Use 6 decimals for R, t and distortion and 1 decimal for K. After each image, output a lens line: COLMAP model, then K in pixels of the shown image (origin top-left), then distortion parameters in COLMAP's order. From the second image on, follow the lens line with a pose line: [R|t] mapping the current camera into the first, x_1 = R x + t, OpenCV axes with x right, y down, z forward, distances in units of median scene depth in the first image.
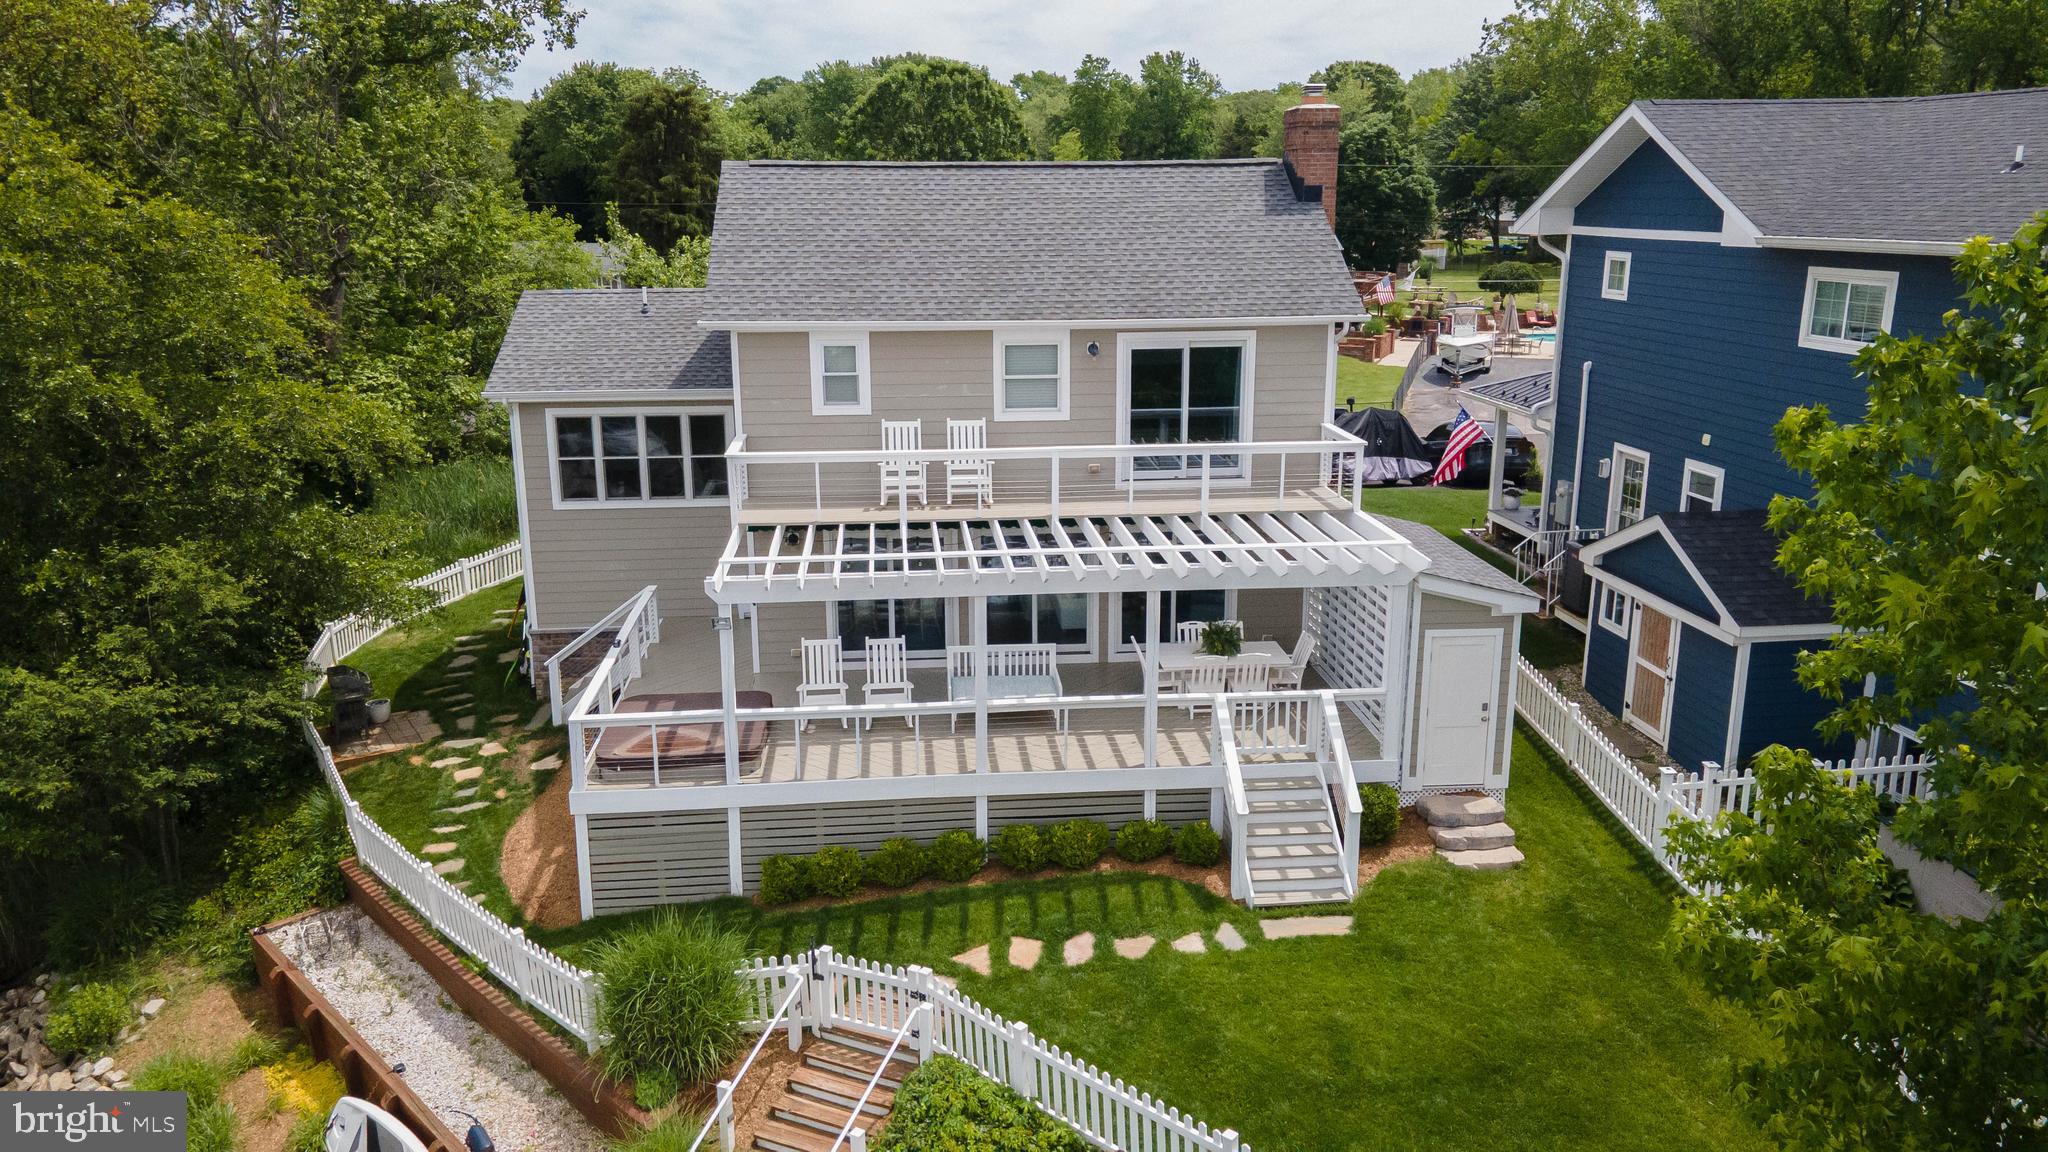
lens RADIAL K [[1477.9, 0, 1030.3], [0, 1477.9, 573.4], [0, 0, 1]] dist [0.039101, 0.011636]
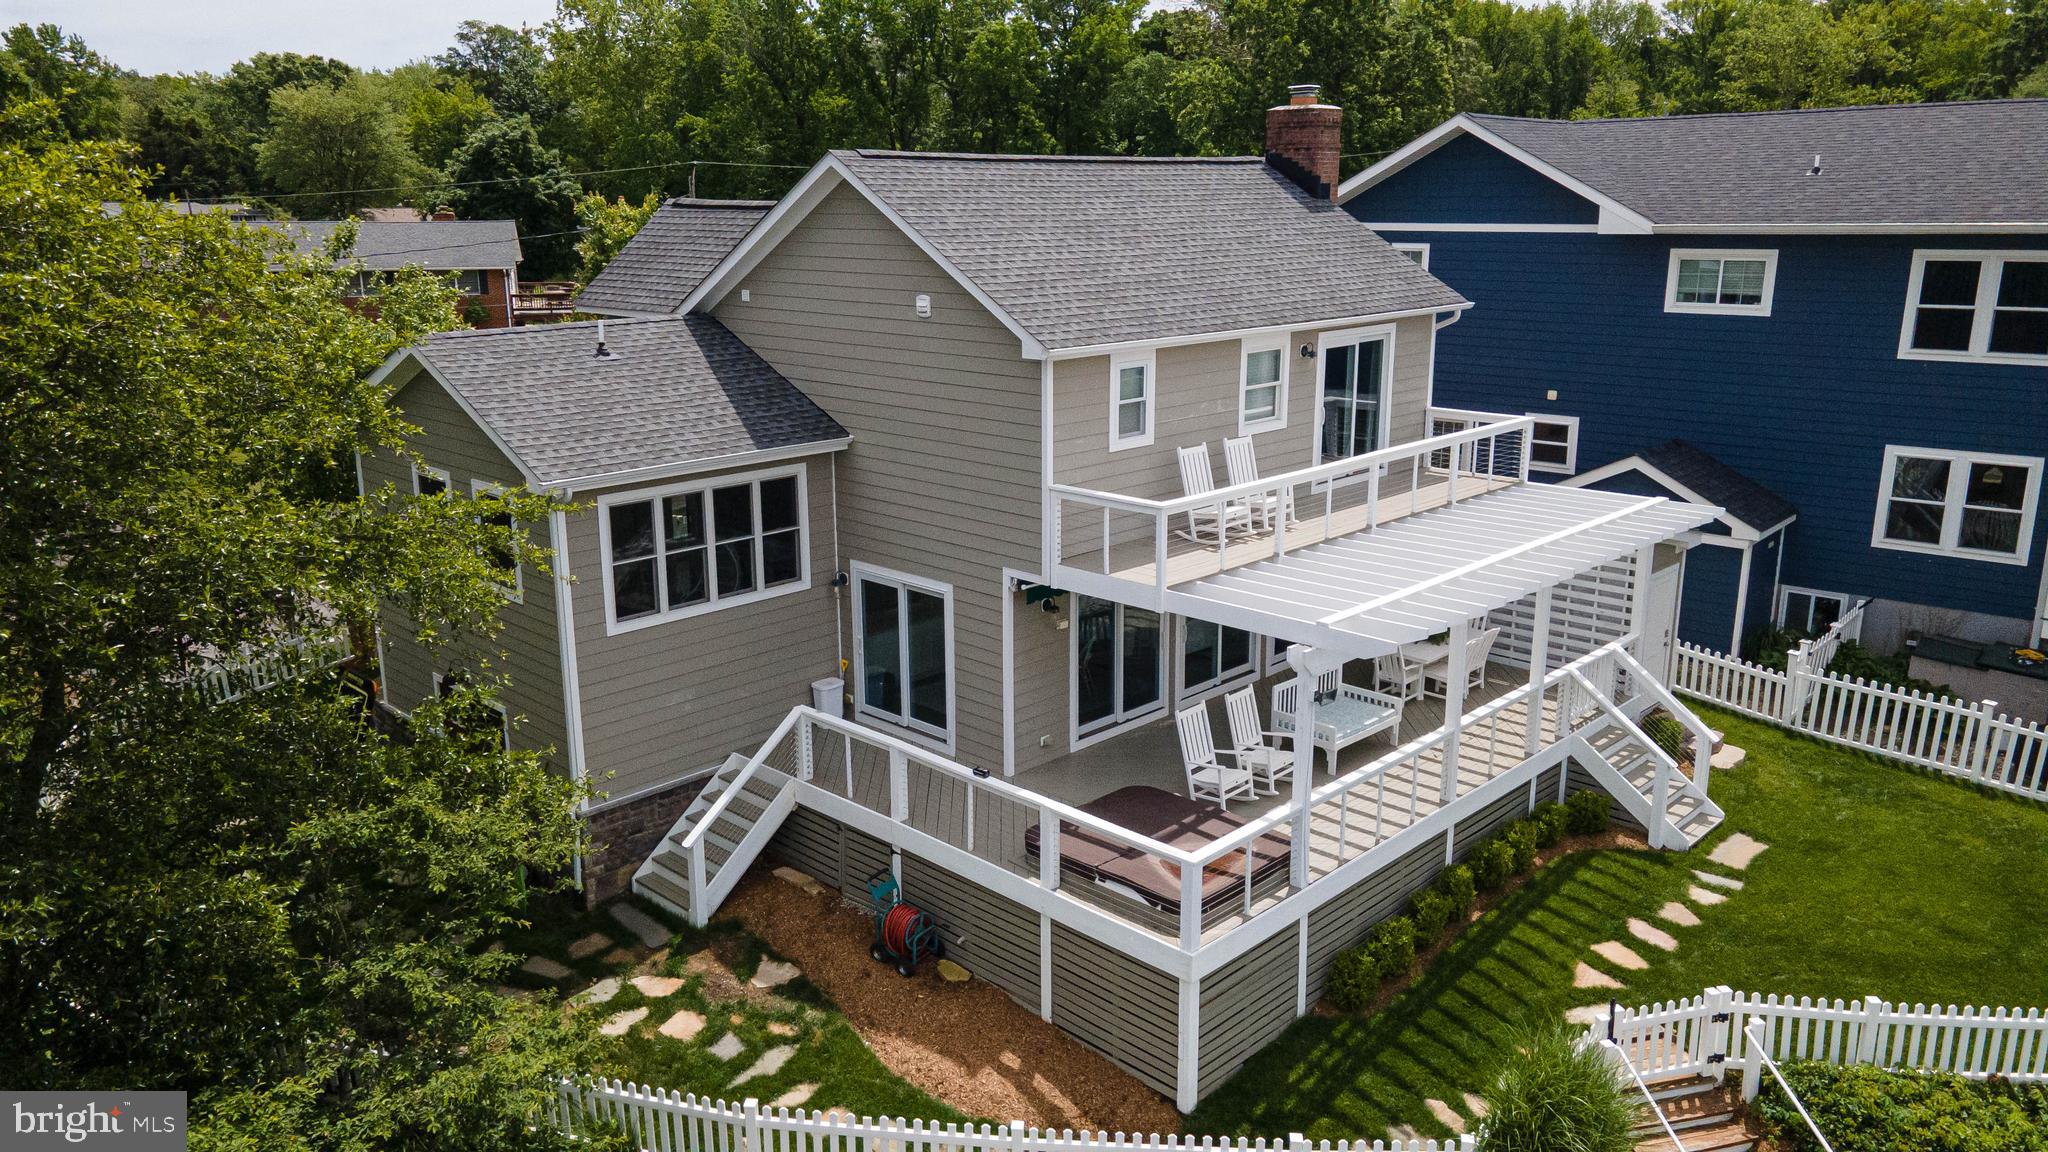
lens RADIAL K [[1477.9, 0, 1023.4], [0, 1477.9, 564.7], [0, 0, 1]] dist [0.039101, 0.011636]
pose [[0.758741, -0.159355, 0.631600, -0.718304], [0.166482, 0.984852, 0.048486, -0.091644], [-0.629759, 0.068362, 0.773777, 0.376357]]
